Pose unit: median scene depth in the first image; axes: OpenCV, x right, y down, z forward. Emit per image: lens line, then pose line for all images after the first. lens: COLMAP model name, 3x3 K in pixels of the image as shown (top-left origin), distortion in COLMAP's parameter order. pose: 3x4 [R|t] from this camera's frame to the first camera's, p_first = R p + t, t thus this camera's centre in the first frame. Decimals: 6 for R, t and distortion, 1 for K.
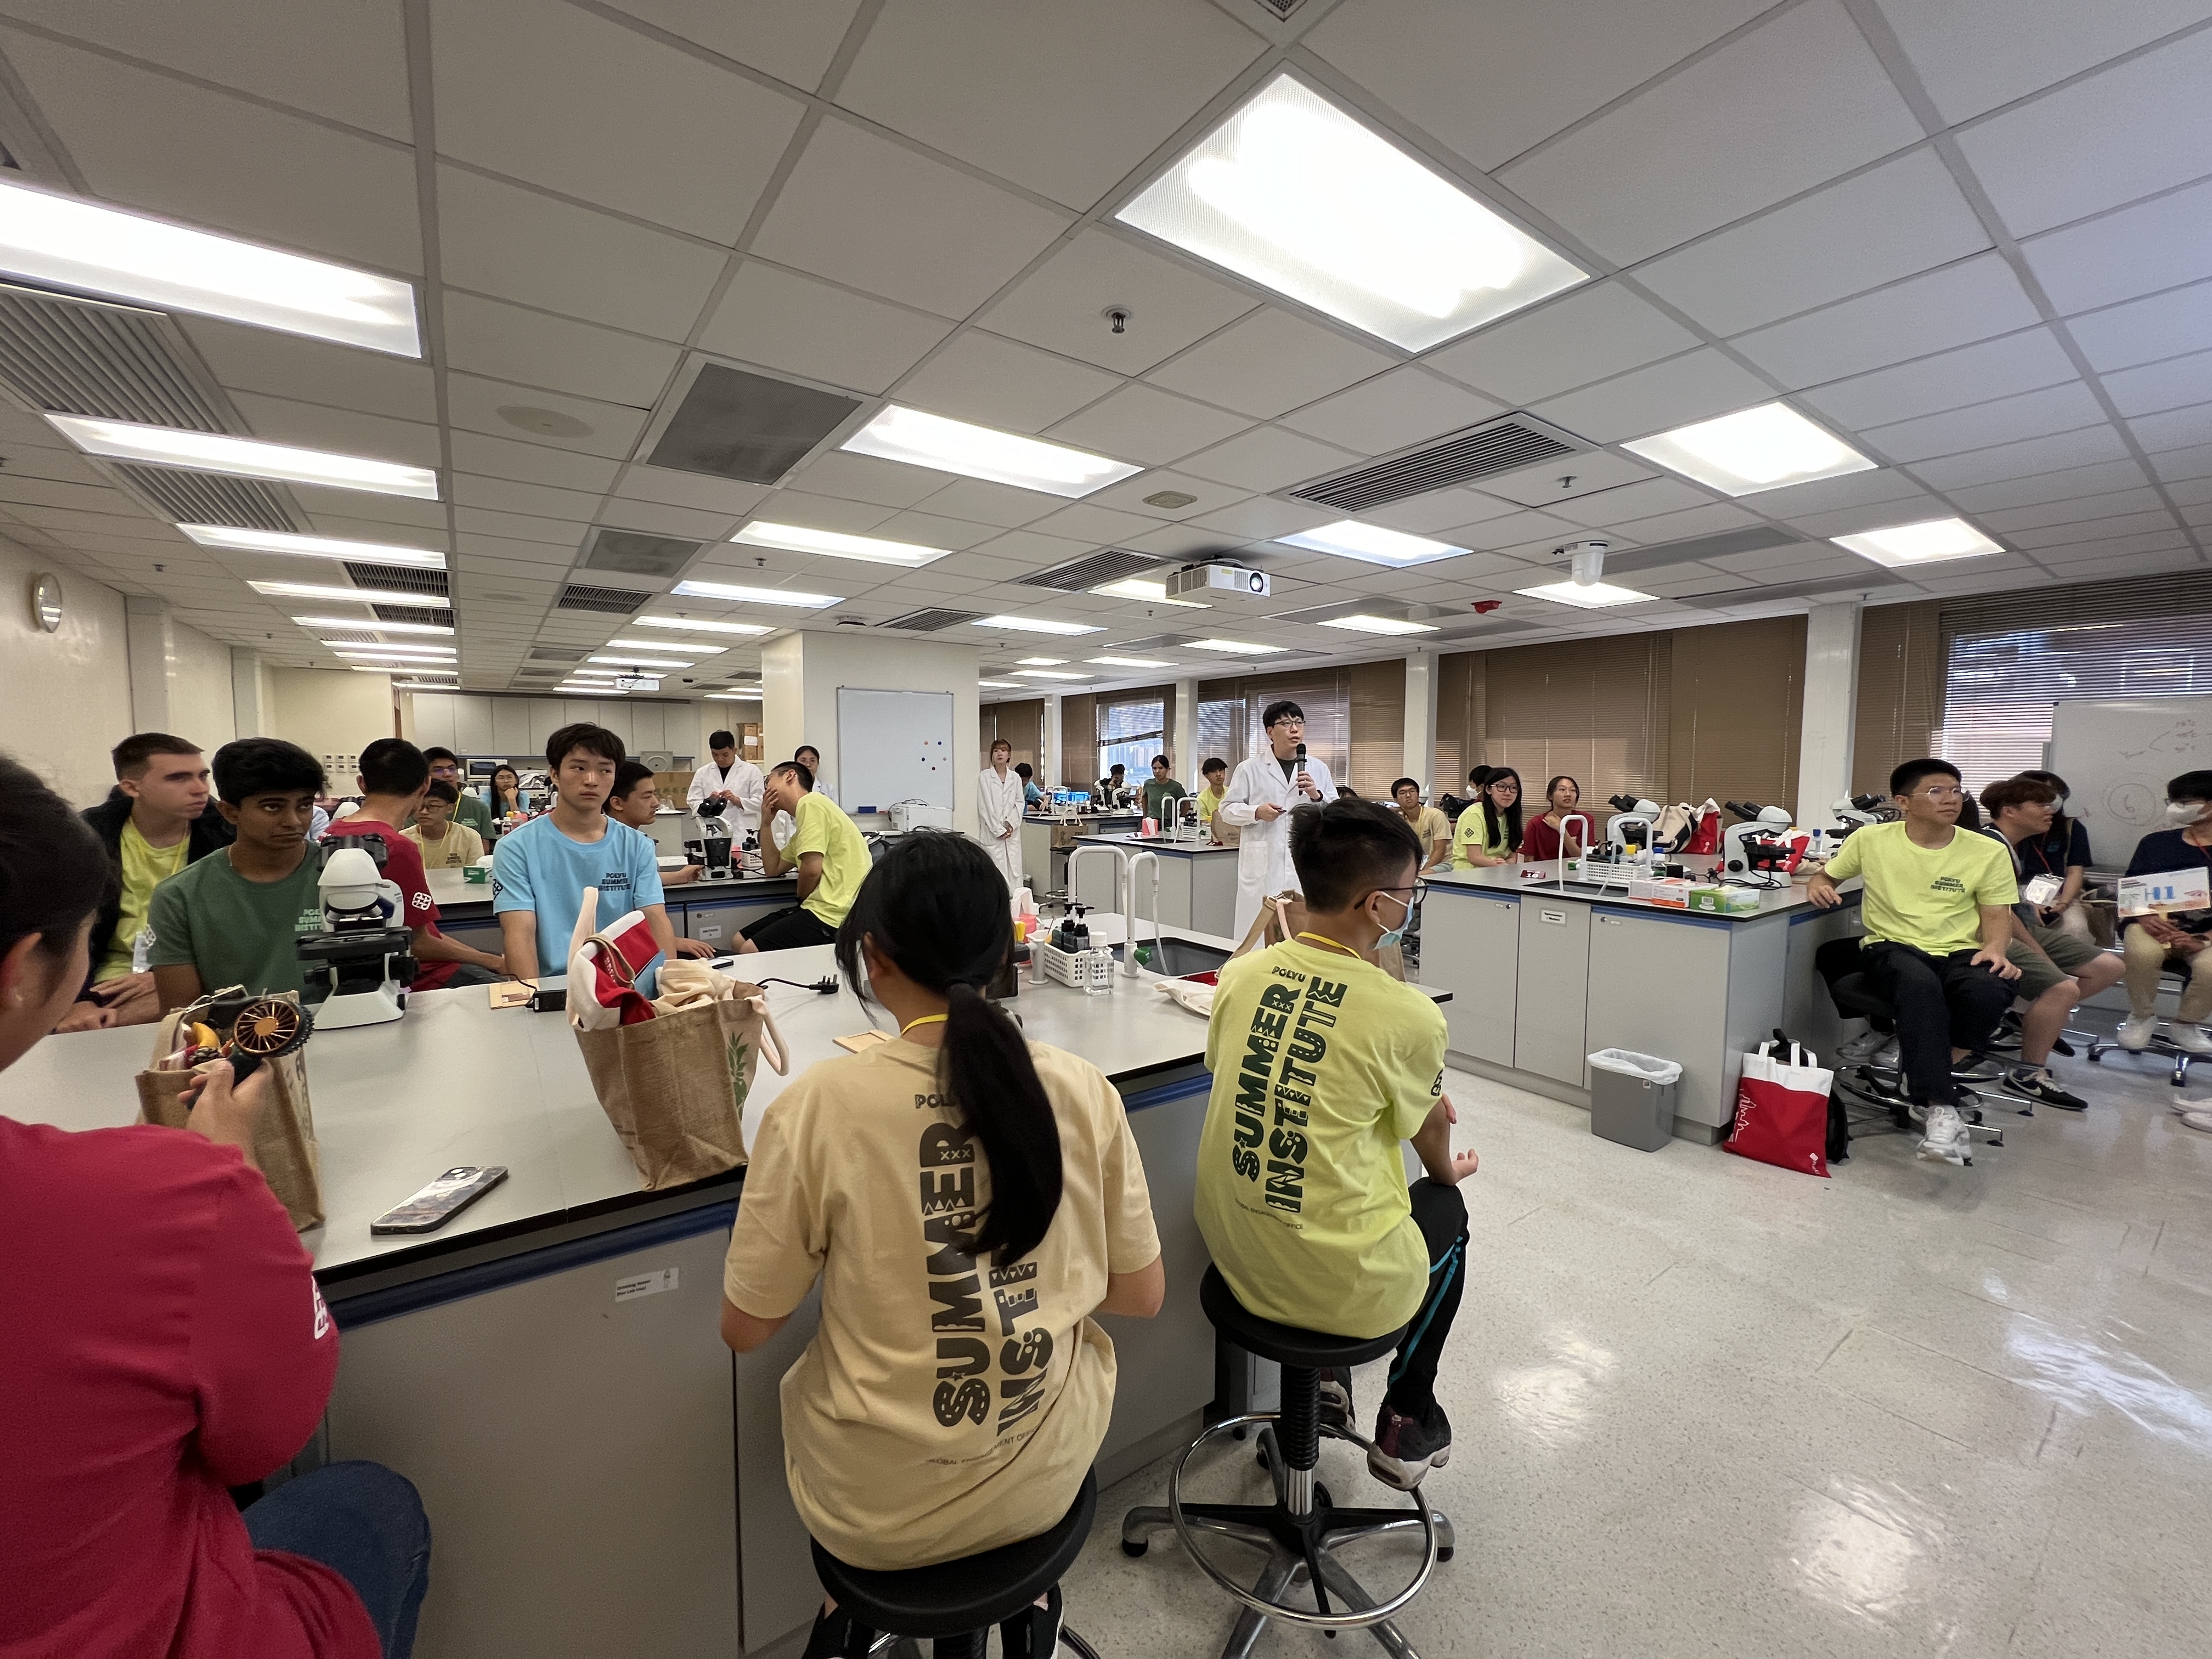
lens RADIAL K [[886.9, 0, 1106.0], [0, 886.9, 829.5], [0, 0, 1]] dist [-0.002680, 0.000206]
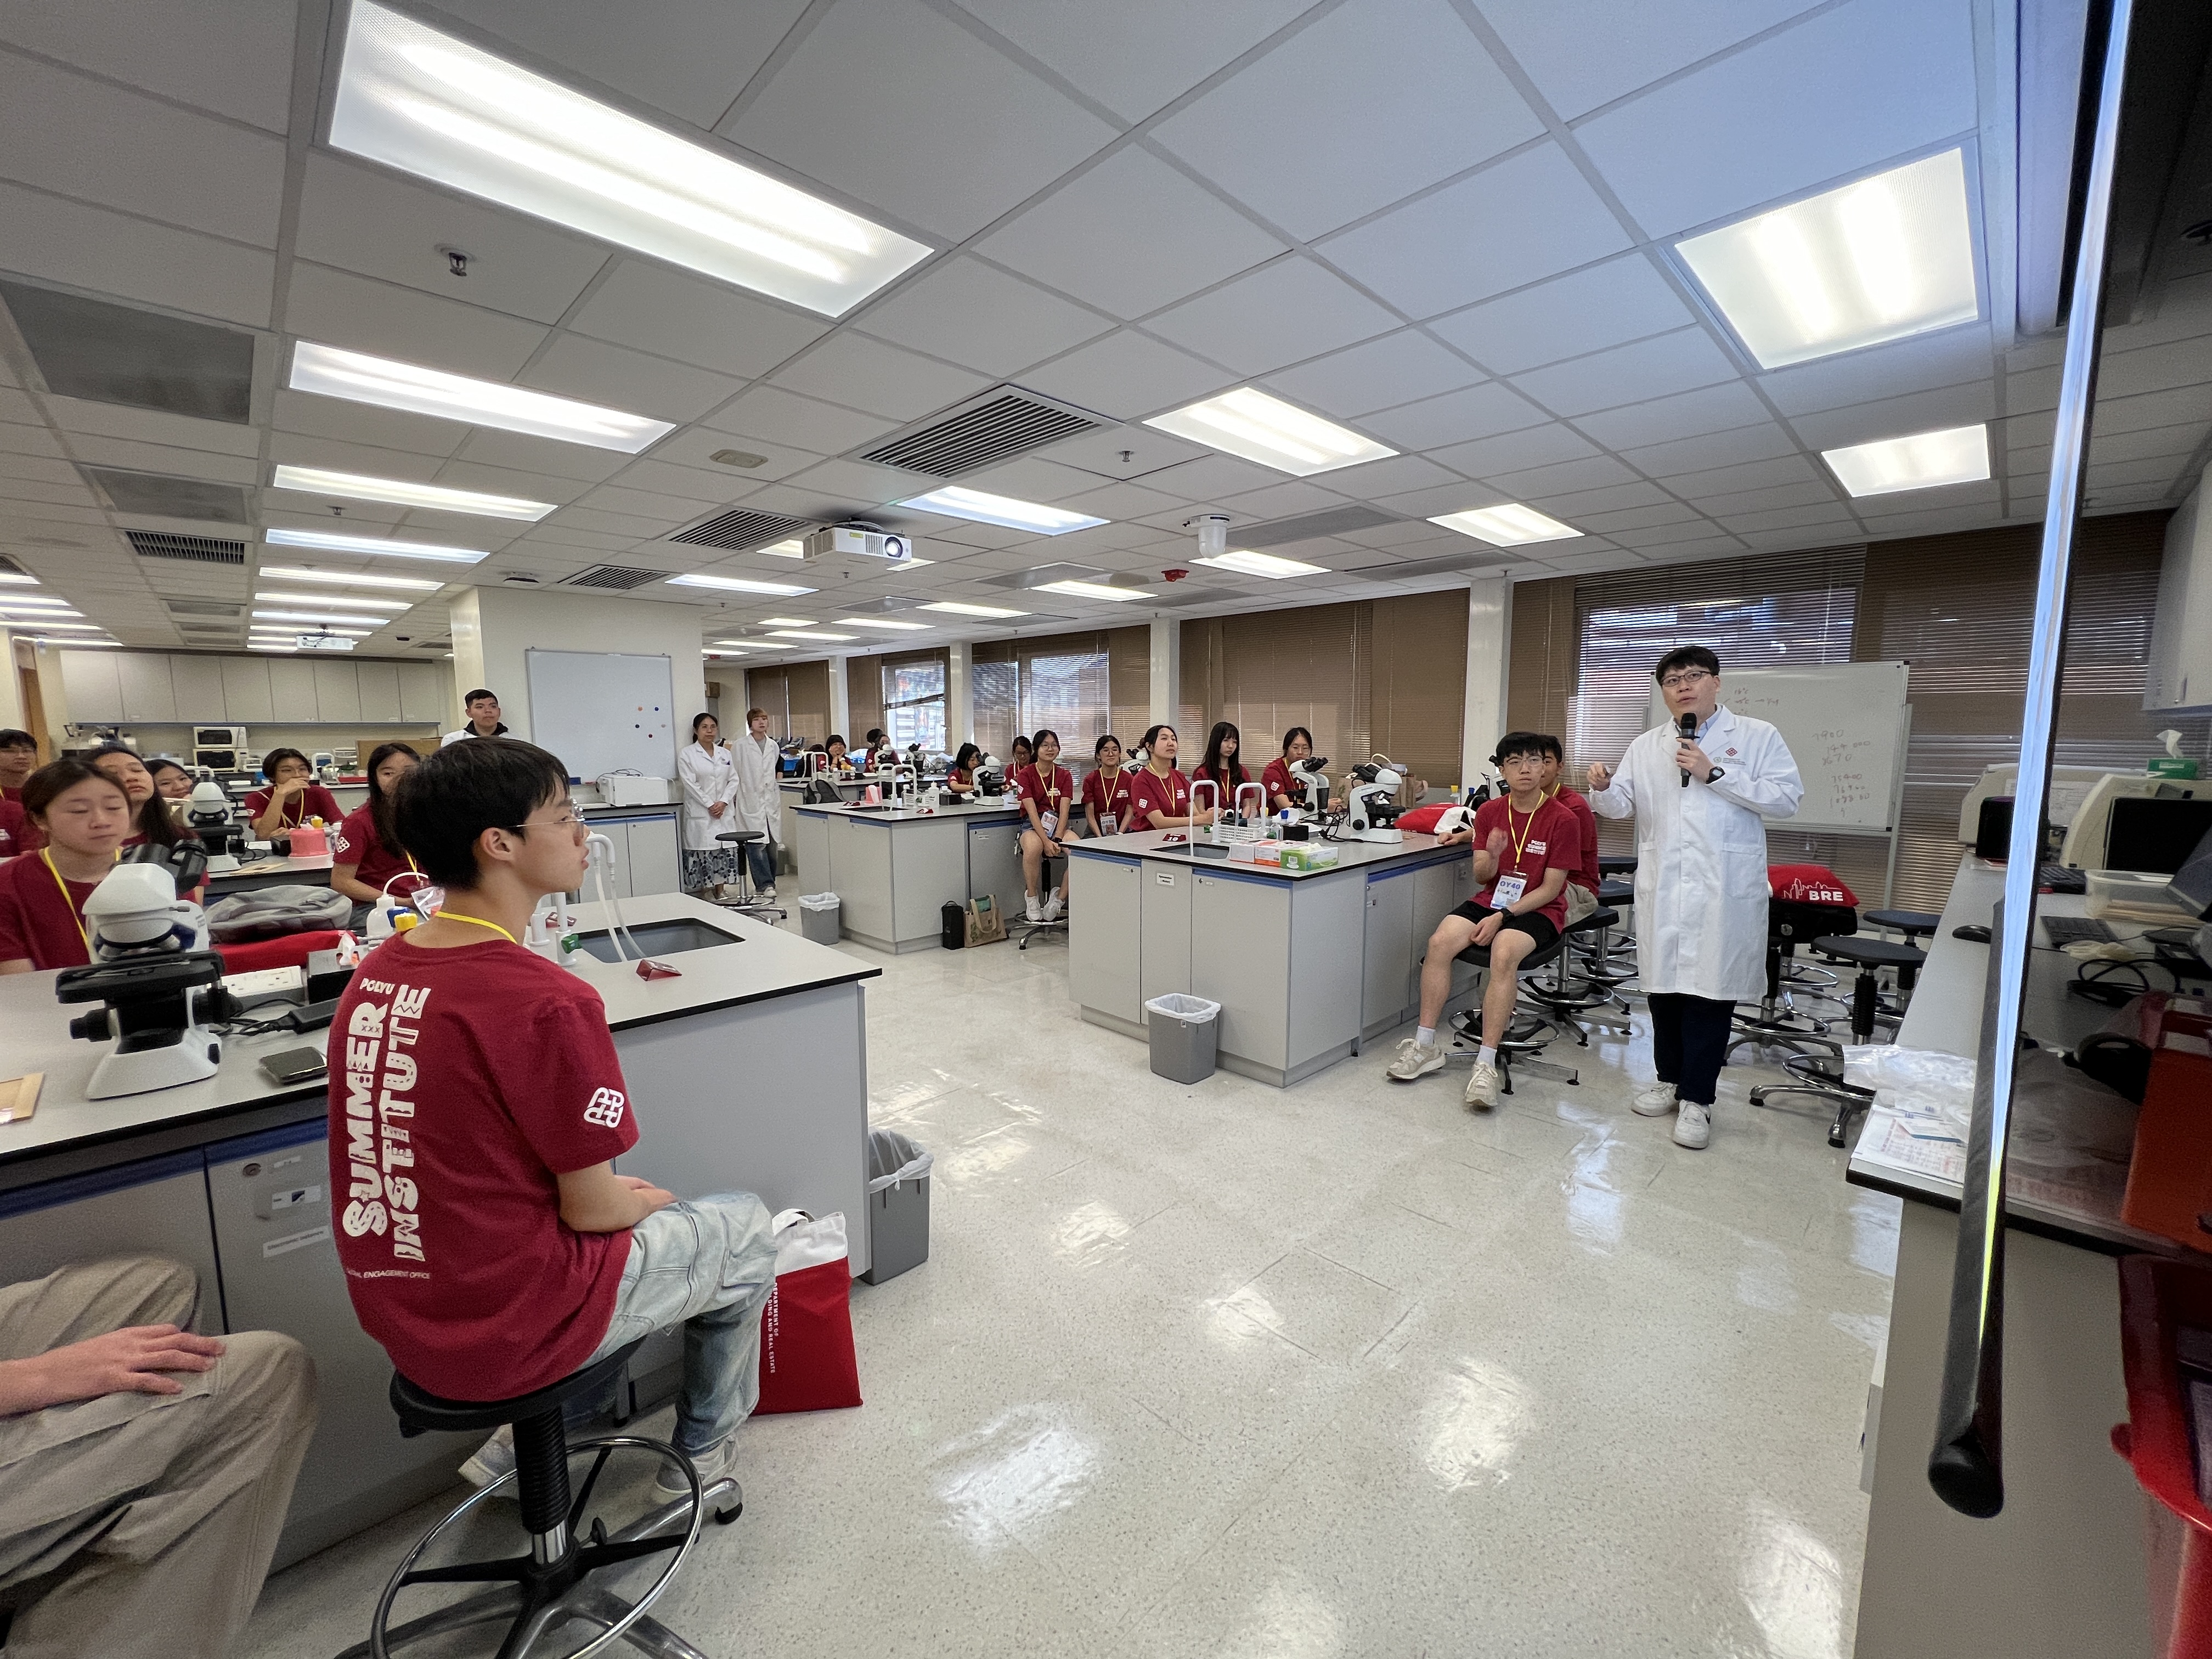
lens RADIAL K [[885.2, 0, 1102.5], [0, 885.2, 844.9], [0, 0, 1]] dist [0.000176, 0.000292]
pose [[0.988660, -0.025968, 0.147908, 0.248390], [0.016750, 0.997858, 0.063229, -0.008380], [-0.149233, -0.060035, 0.986978, -0.020744]]
